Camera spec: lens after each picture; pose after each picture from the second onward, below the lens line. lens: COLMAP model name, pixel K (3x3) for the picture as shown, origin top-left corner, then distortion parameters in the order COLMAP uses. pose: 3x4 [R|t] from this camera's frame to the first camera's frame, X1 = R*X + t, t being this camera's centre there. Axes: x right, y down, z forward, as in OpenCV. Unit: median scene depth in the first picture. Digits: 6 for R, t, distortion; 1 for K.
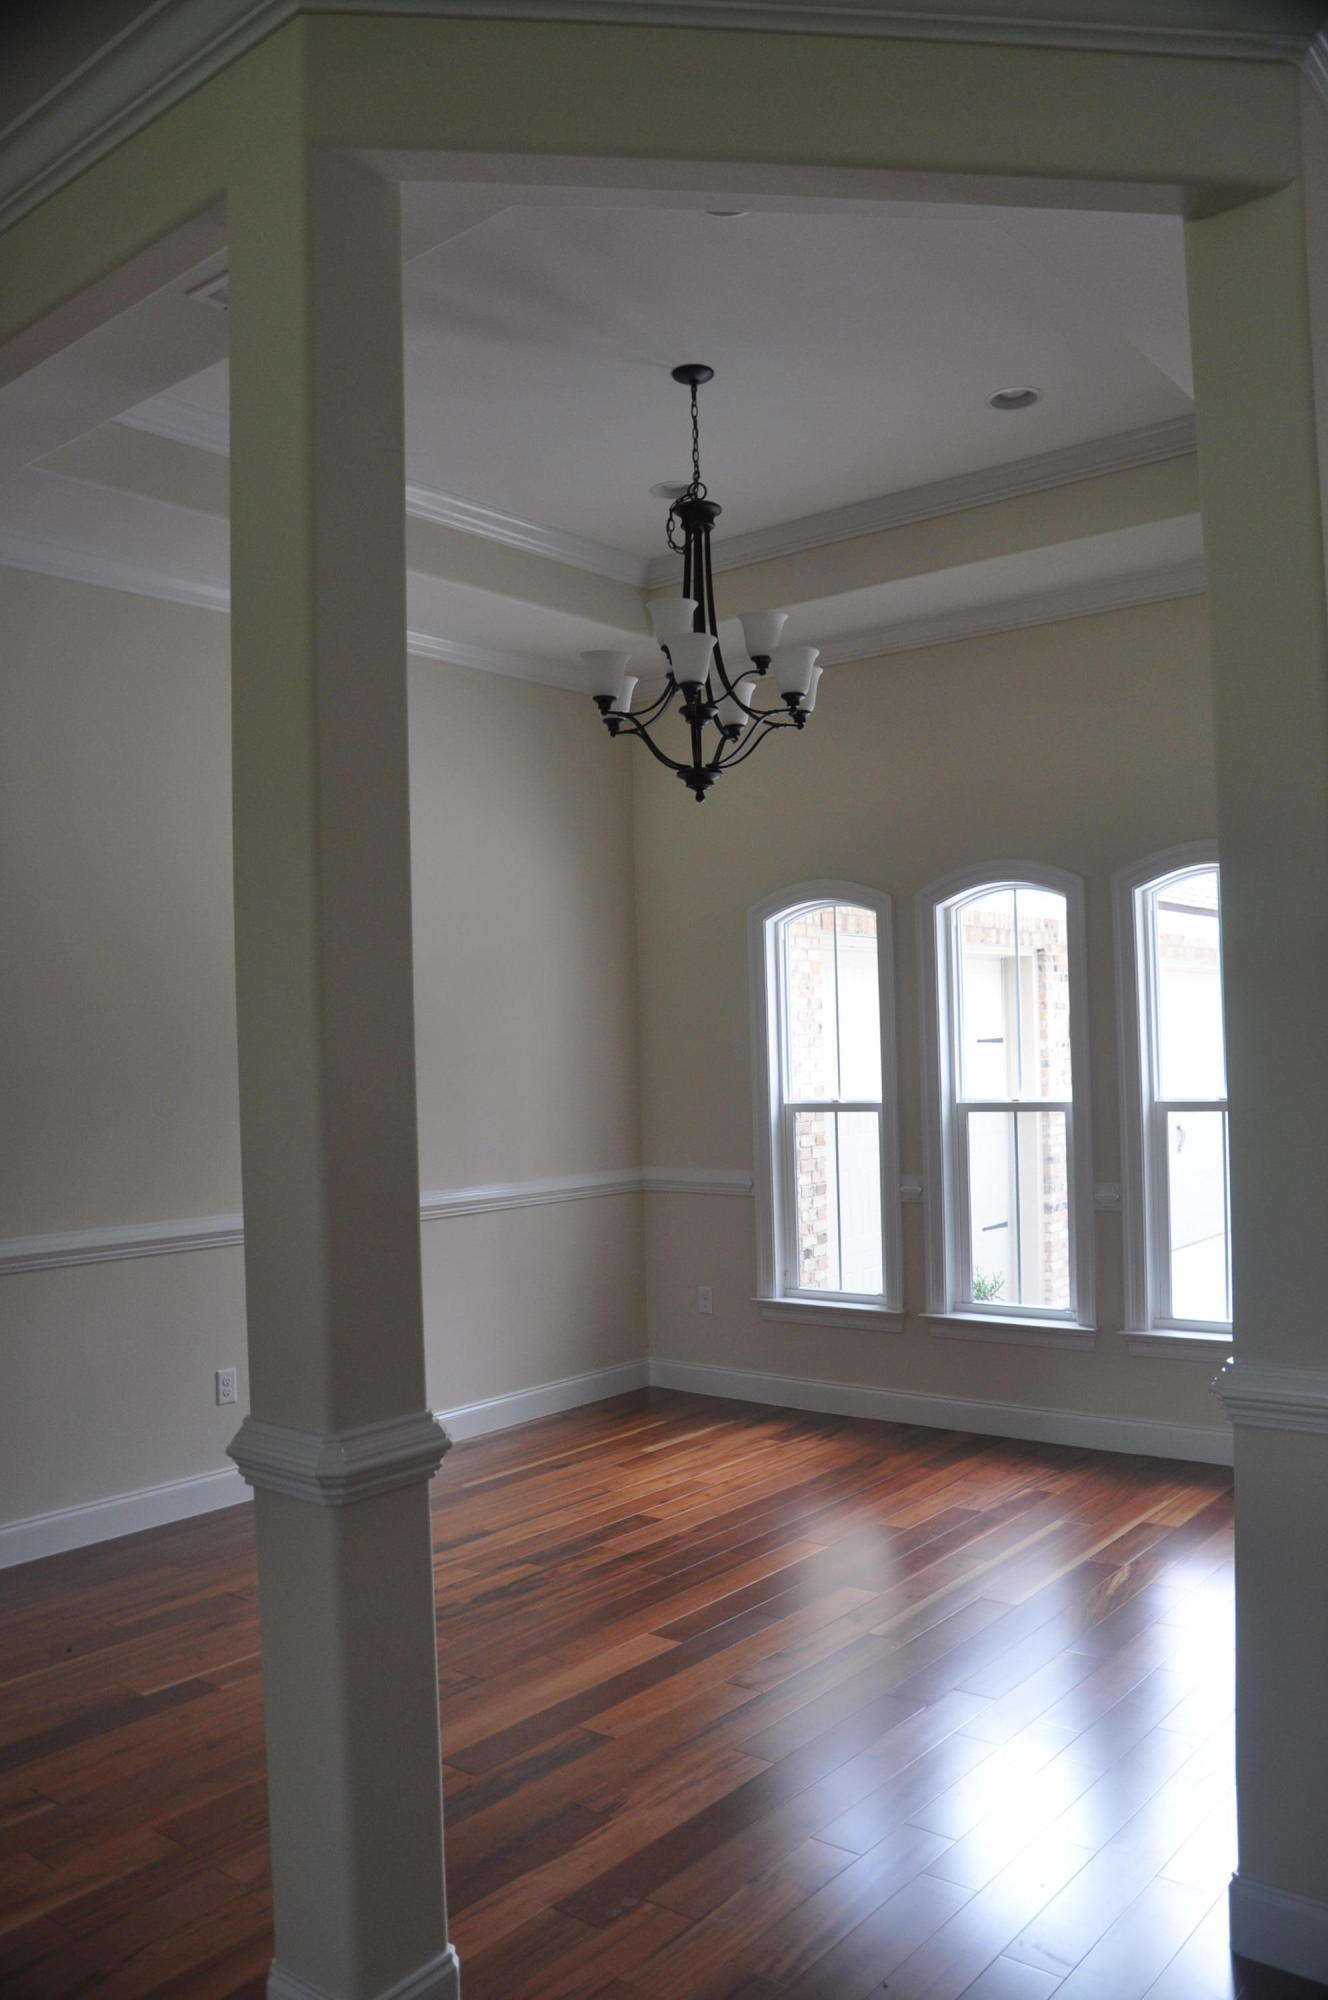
lens RADIAL K [[1571.0, 0, 668.1], [0, 1571.0, 1007.0], [0, 0, 1]] dist [-0.152841, -0.000546]
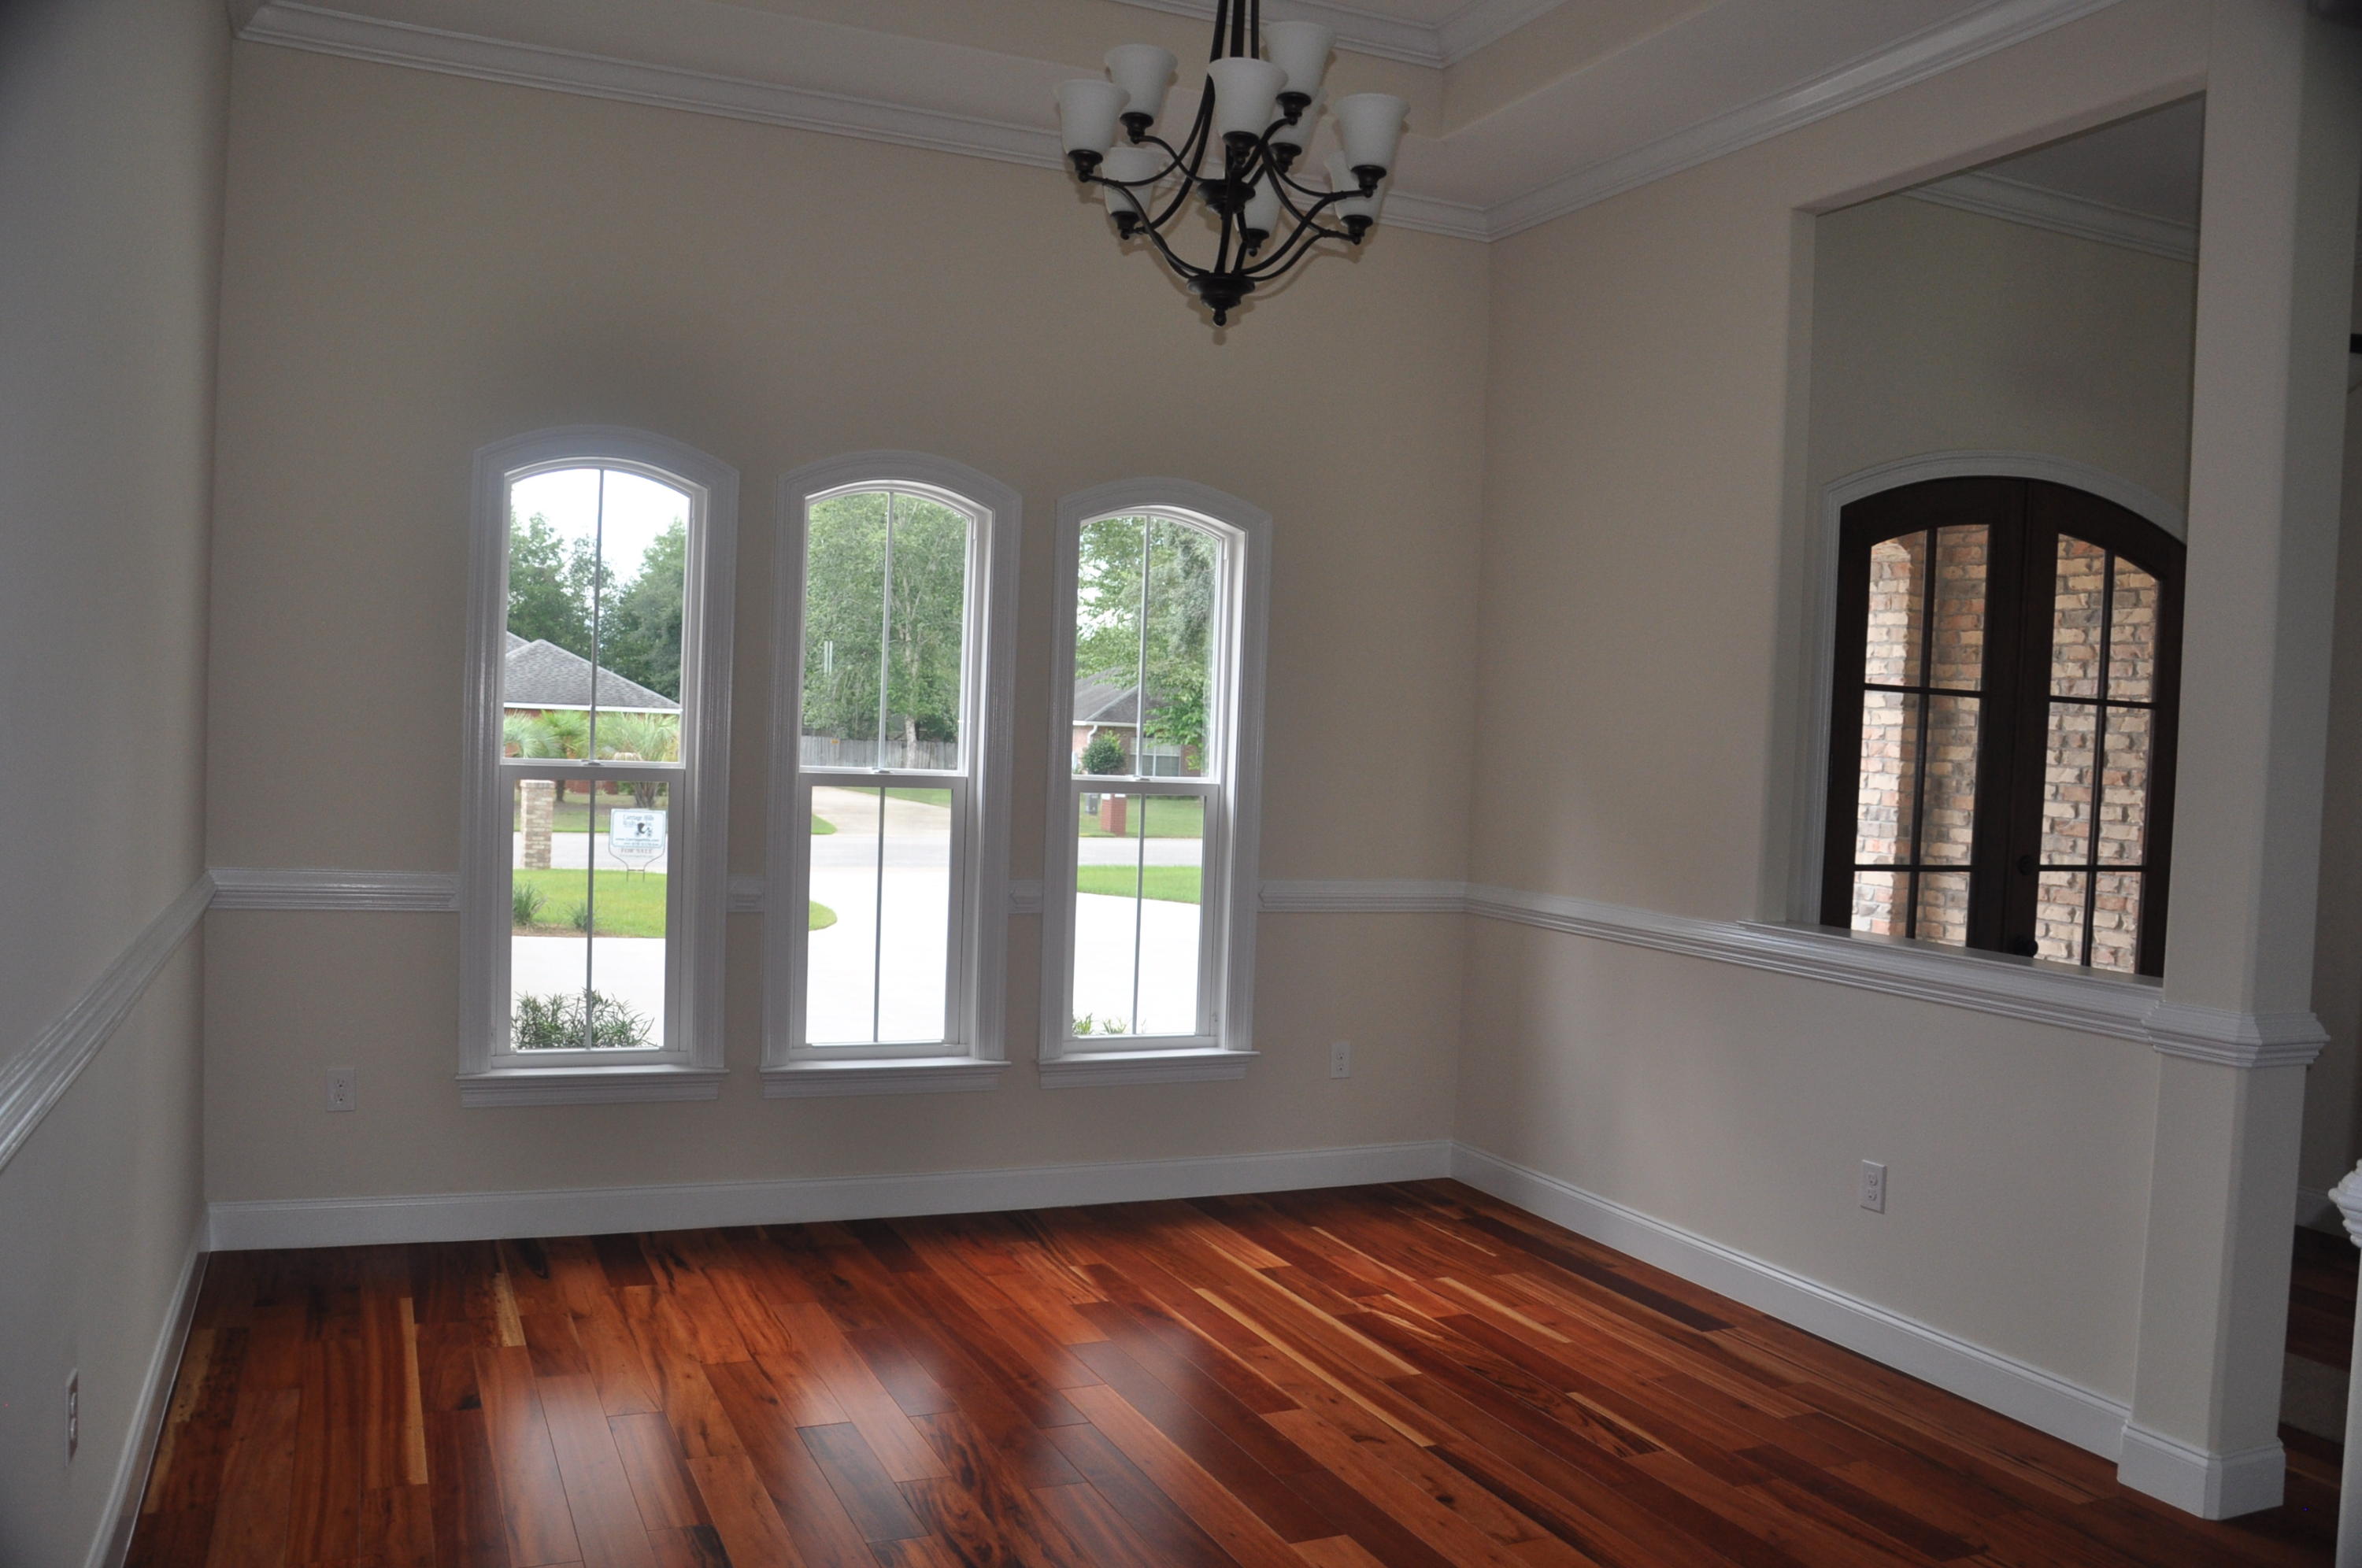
lens RADIAL K [[1819.0, 0, 1181.0], [0, 1819.0, 784.0], [0, 0, 1]] dist [-0.163757, 0.113220]
pose [[0.455395, 0.019336, 0.890079, -0.500825], [-0.075378, 0.997012, 0.016907, 0.040297], [-0.887093, -0.074792, 0.455492, 0.479332]]
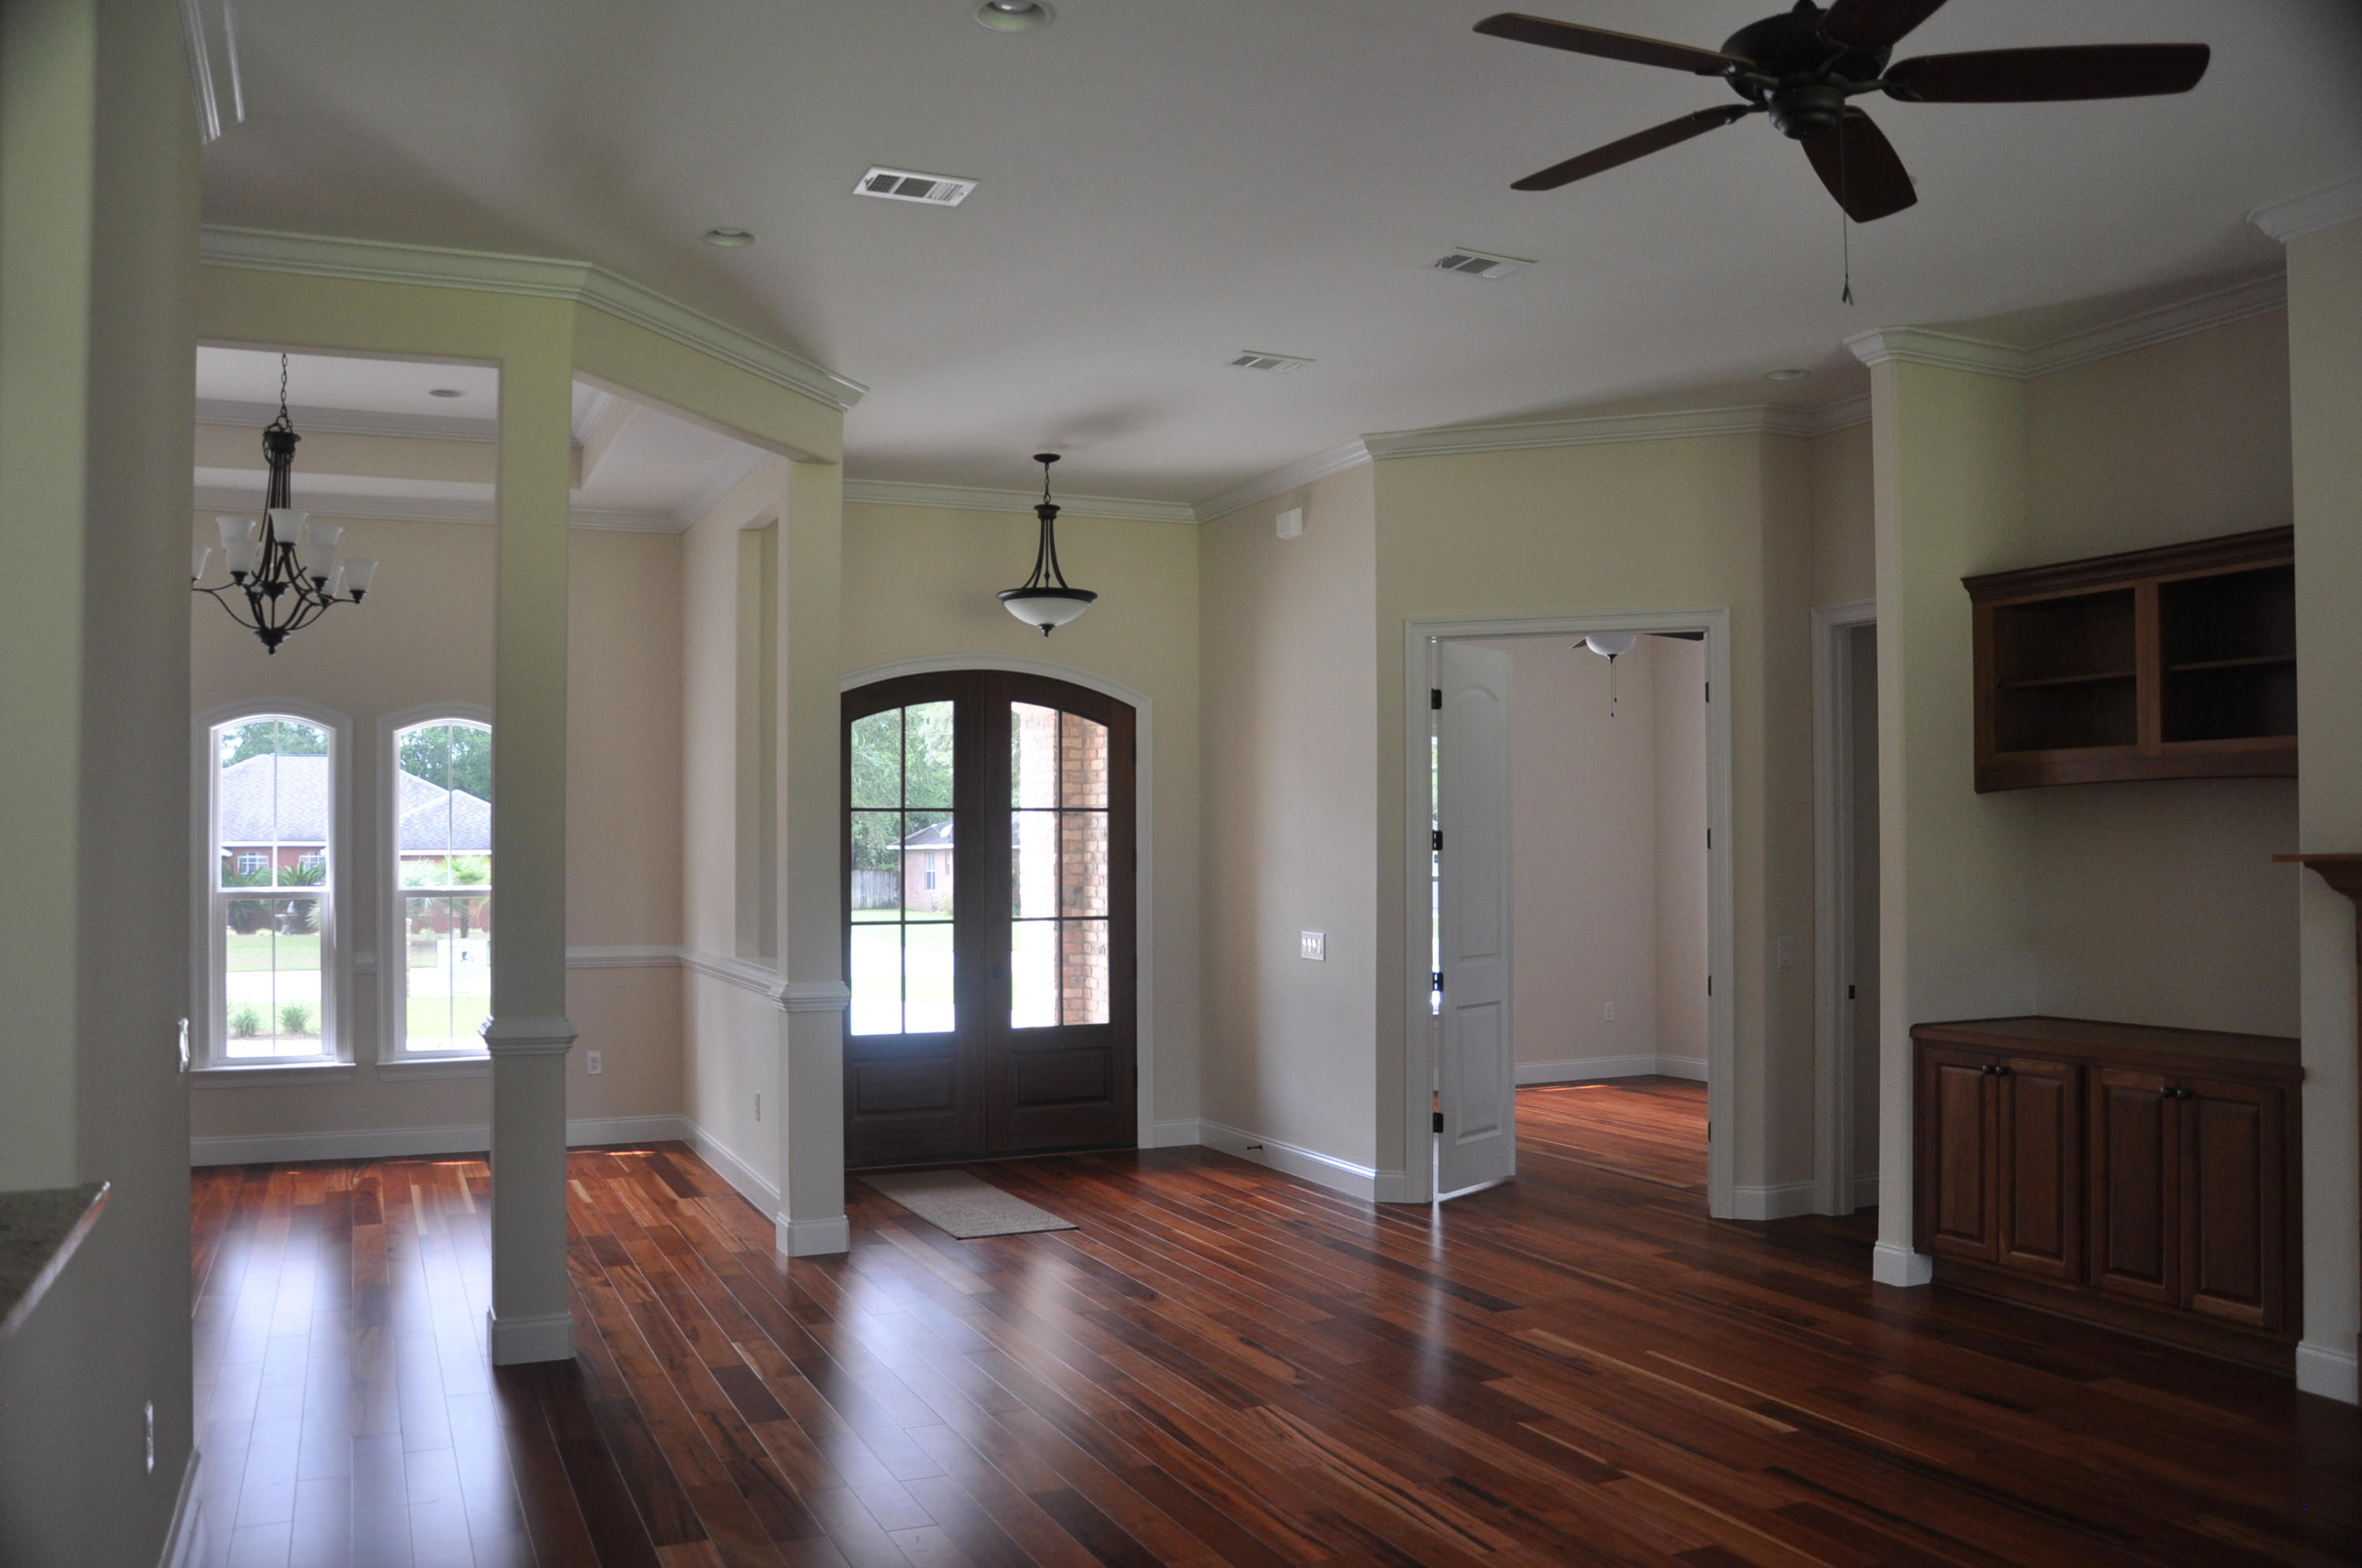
lens RADIAL K [[1819.0, 0, 1181.0], [0, 1819.0, 784.0], [0, 0, 1]] dist [-0.163757, 0.113220]
pose [[0.451085, 0.055760, 0.890737, -0.712851], [-0.028816, 0.998436, -0.047909, 0.022356], [-0.892016, -0.004057, 0.451987, -0.283719]]
